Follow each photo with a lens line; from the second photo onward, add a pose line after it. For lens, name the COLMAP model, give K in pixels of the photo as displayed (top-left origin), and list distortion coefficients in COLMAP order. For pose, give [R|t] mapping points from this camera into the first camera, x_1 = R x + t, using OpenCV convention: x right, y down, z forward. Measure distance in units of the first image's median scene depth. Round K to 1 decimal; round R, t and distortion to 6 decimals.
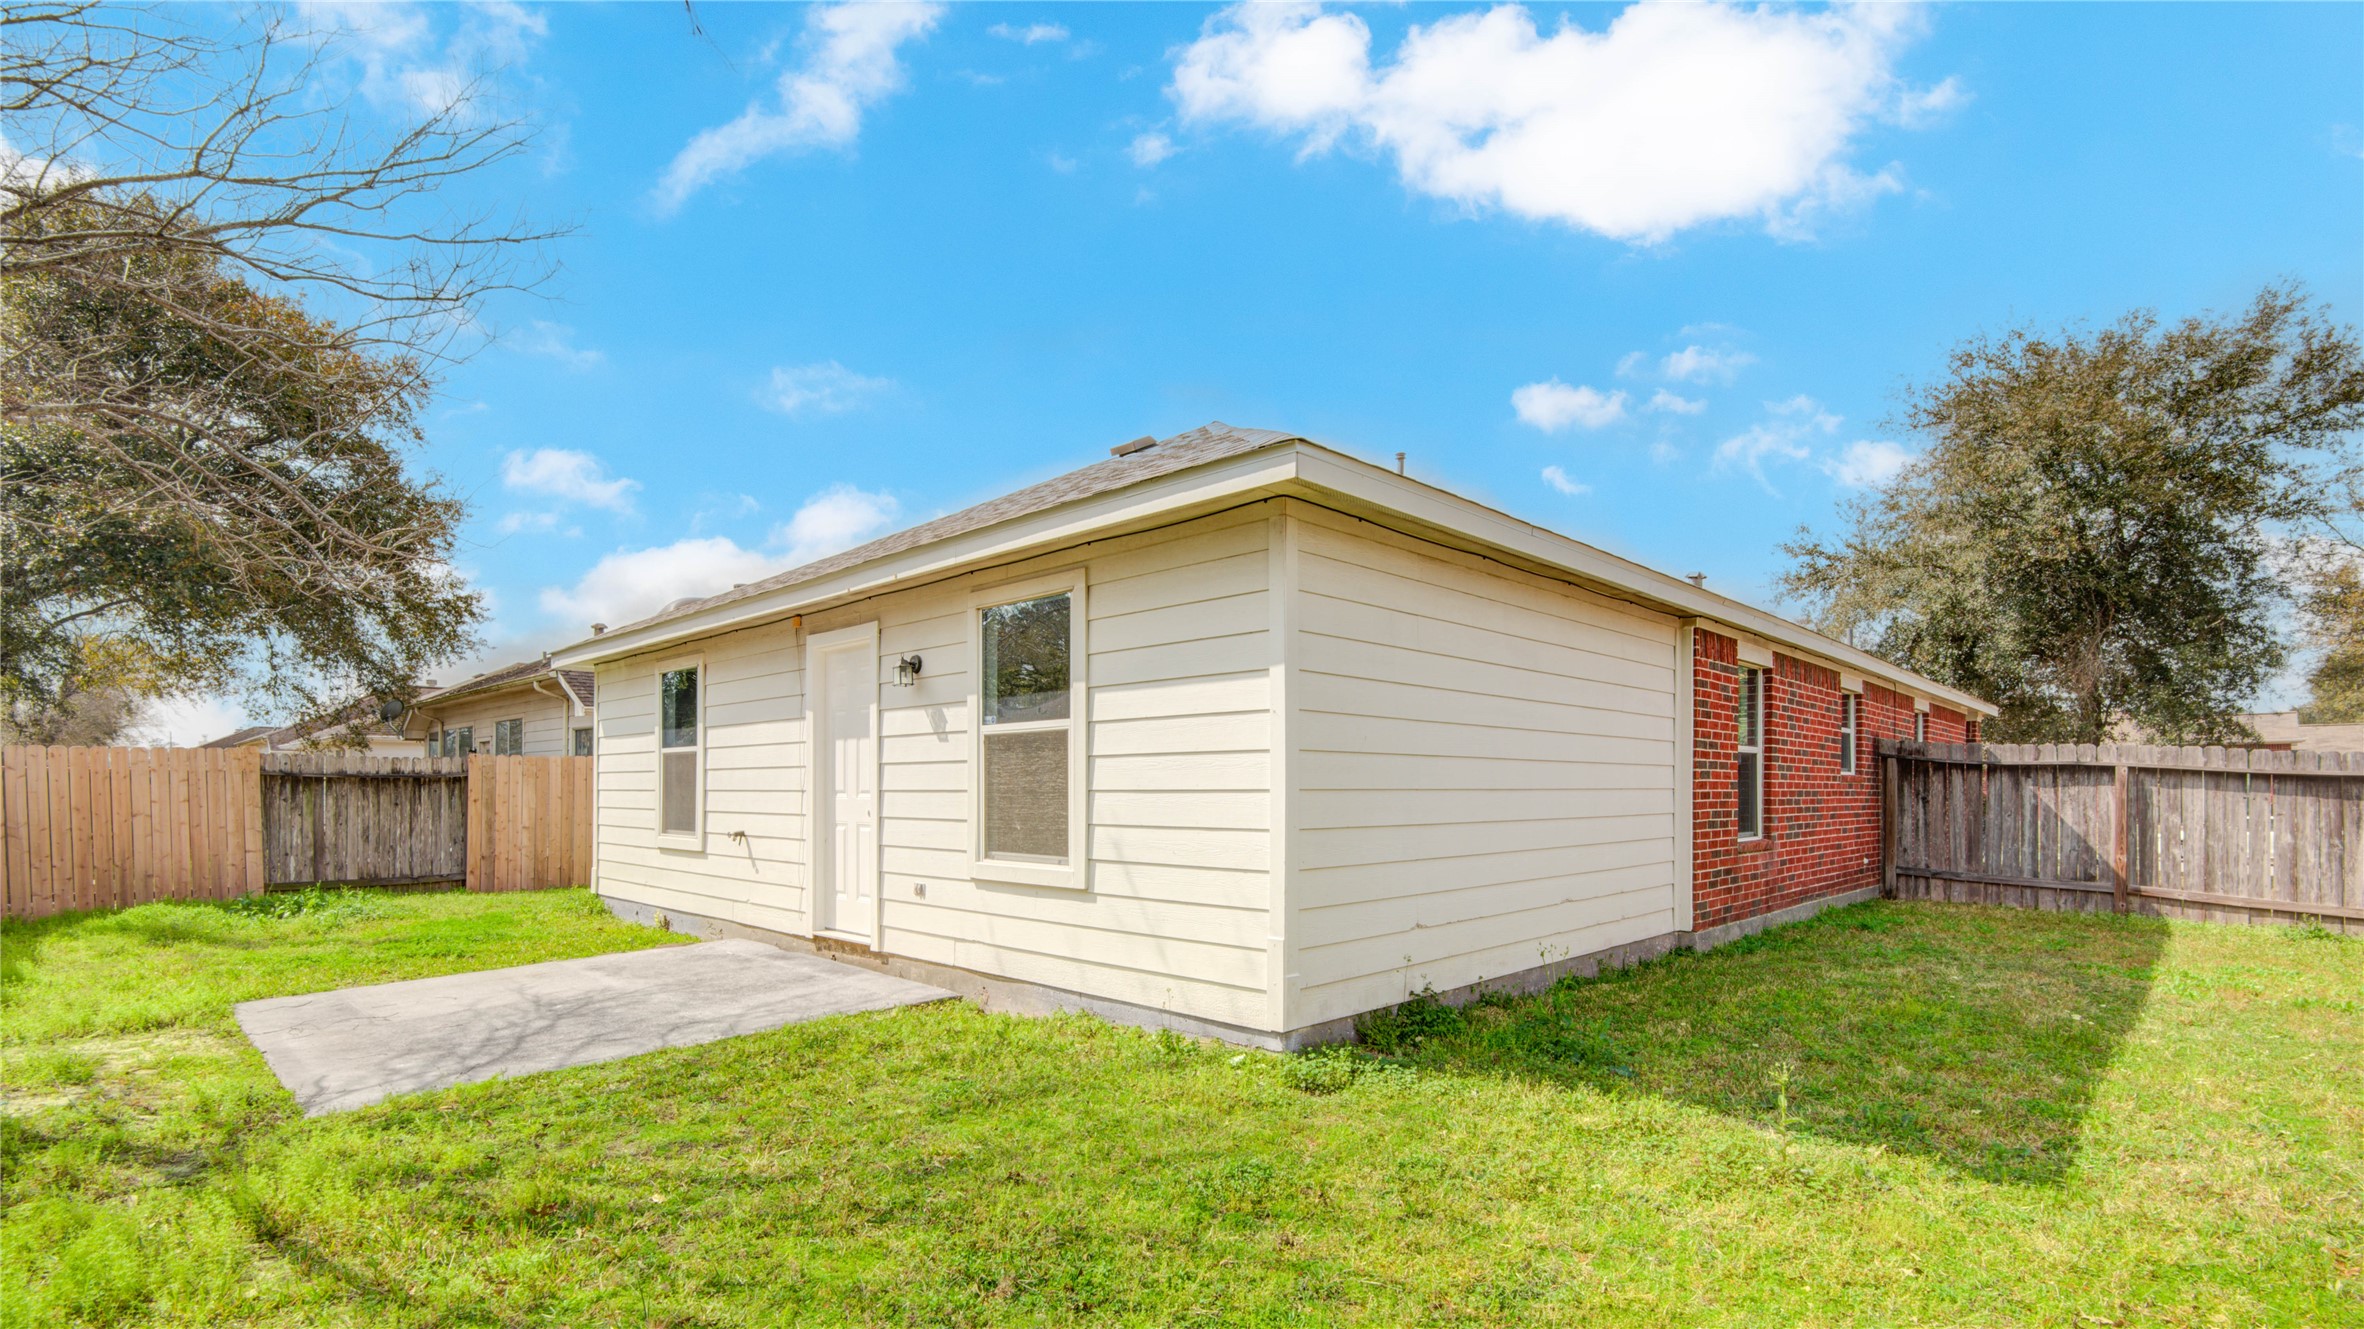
lens RADIAL K [[1090.4, 0, 1188.5], [0, 1090.4, 778.2], [0, 0, 1]] dist [-0.004966, -0.001071]
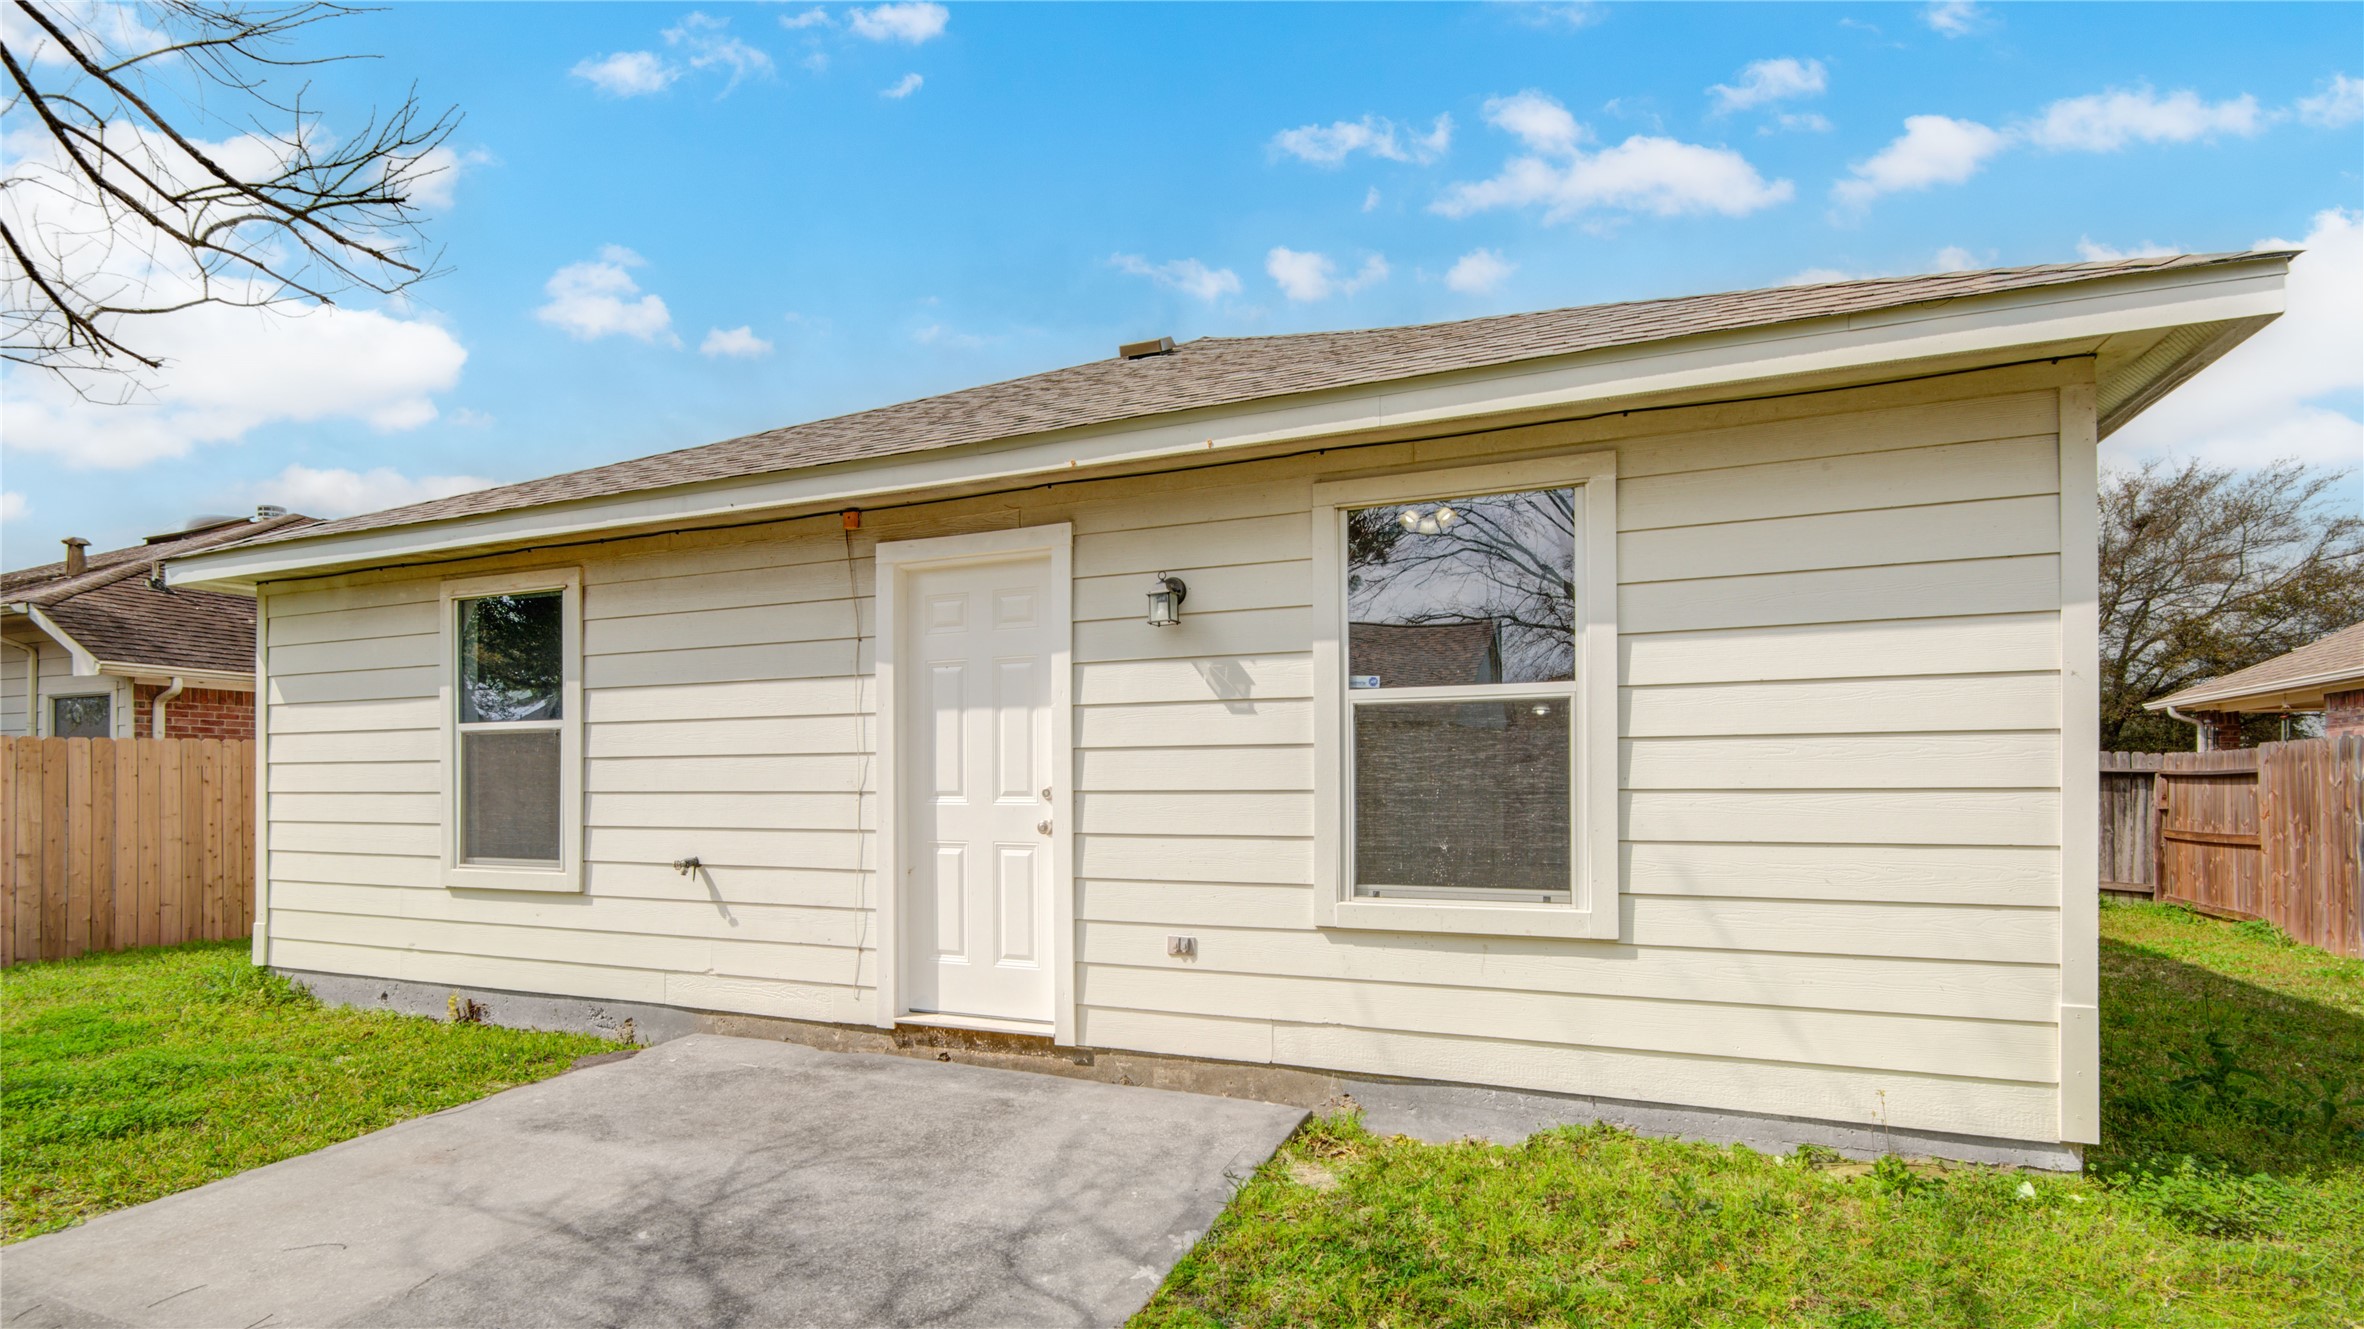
lens RADIAL K [[1090.4, 0, 1188.5], [0, 1090.4, 778.2], [0, 0, 1]] dist [-0.004966, -0.001071]
pose [[0.925010, -0.001059, 0.379941, -0.462851], [0.000189, 0.999997, 0.002325, 0.002476], [-0.379942, -0.002079, 0.925008, 0.391455]]
